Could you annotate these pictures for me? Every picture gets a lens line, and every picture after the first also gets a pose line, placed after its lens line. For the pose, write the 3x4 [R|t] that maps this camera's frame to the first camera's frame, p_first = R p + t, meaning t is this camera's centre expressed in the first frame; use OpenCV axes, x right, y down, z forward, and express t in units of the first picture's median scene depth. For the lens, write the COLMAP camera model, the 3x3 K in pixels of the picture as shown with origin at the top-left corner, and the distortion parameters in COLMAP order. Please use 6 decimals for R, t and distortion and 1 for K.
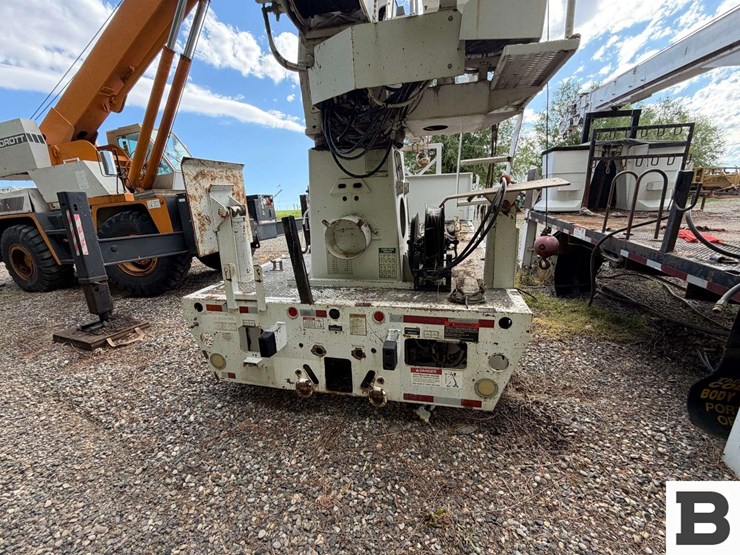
lens RADIAL K [[324.2, 0, 370.0], [0, 324.2, 278.7], [0, 0, 1]] dist [0.001283, 0.000252]
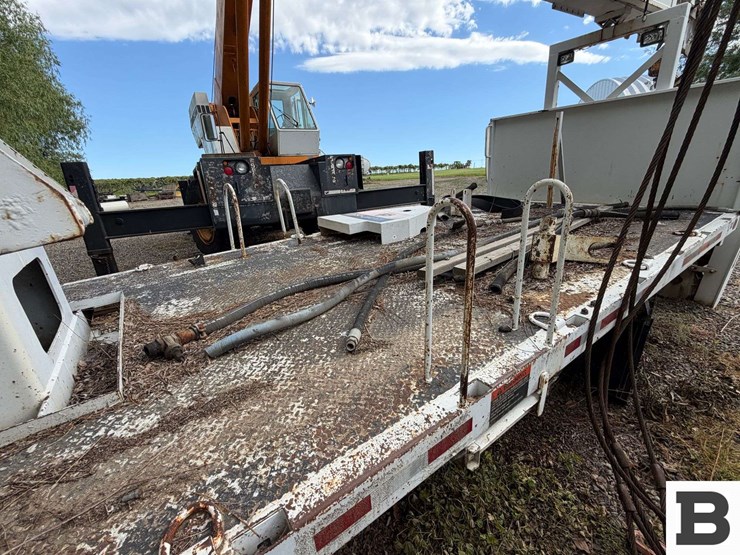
lens RADIAL K [[319.9, 0, 378.0], [0, 319.9, 280.3], [0, 0, 1]] dist [0.001597, 0.000194]
pose [[0.746896, 0.221370, -0.627010, 0.728393], [-0.131226, 0.973483, 0.187378, -0.351055], [0.651863, -0.057673, 0.756140, 1.341639]]
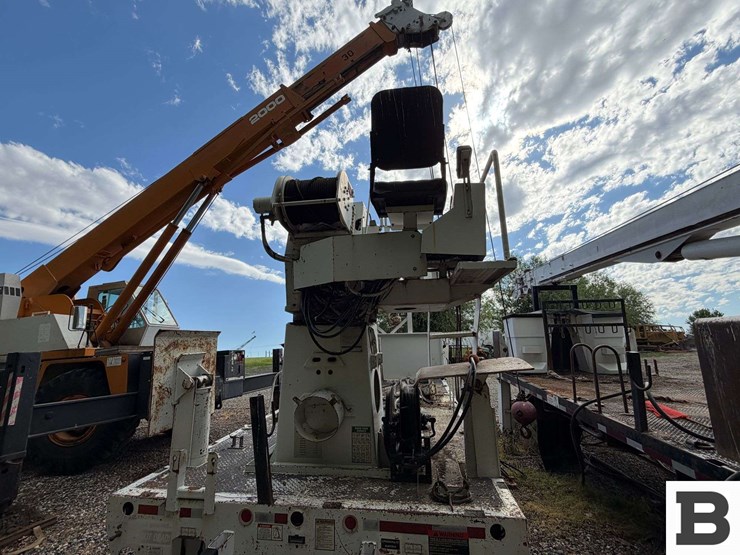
lens RADIAL K [[324.2, 0, 370.0], [0, 324.2, 278.7], [0, 0, 1]] dist [0.001283, 0.000252]
pose [[0.996872, 0.030741, 0.072804, -0.001947], [0.003612, 0.902555, -0.430559, -0.081200], [-0.078946, 0.429475, 0.899622, -0.027265]]
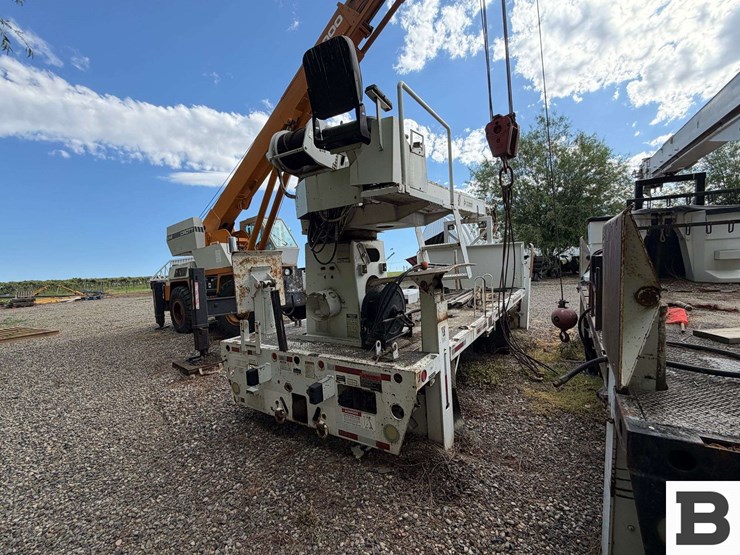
lens RADIAL K [[324.4, 0, 367.7], [0, 324.4, 281.3], [0, 0, 1]] dist [0.004655, 0.000199]
pose [[0.940413, 0.010430, -0.339873, 0.592424], [-0.069755, 0.984189, -0.162806, -0.017689], [0.332801, 0.176813, 0.926272, -0.229038]]
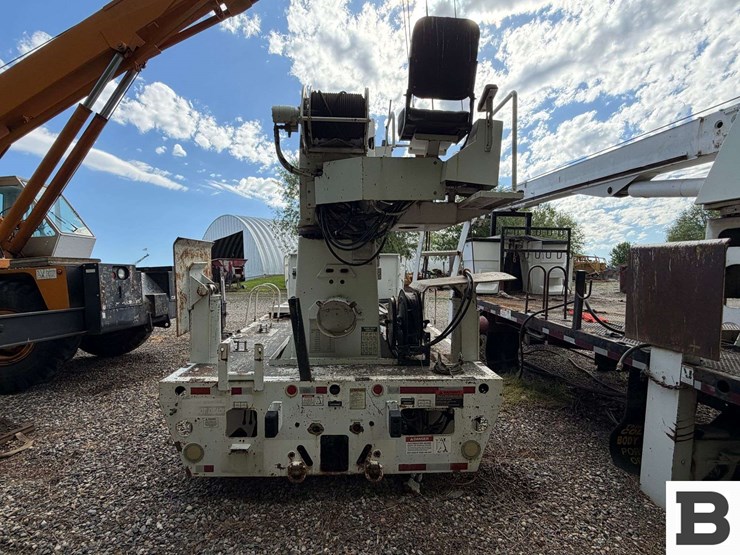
lens RADIAL K [[380.2, 0, 360.7], [0, 380.2, 278.3], [0, 0, 1]] dist [-0.001903, -0.000286]
pose [[0.960963, 0.032451, 0.274766, -0.348628], [0.029106, 0.975731, -0.217029, 0.023653], [-0.275141, 0.216555, 0.936697, -0.240482]]
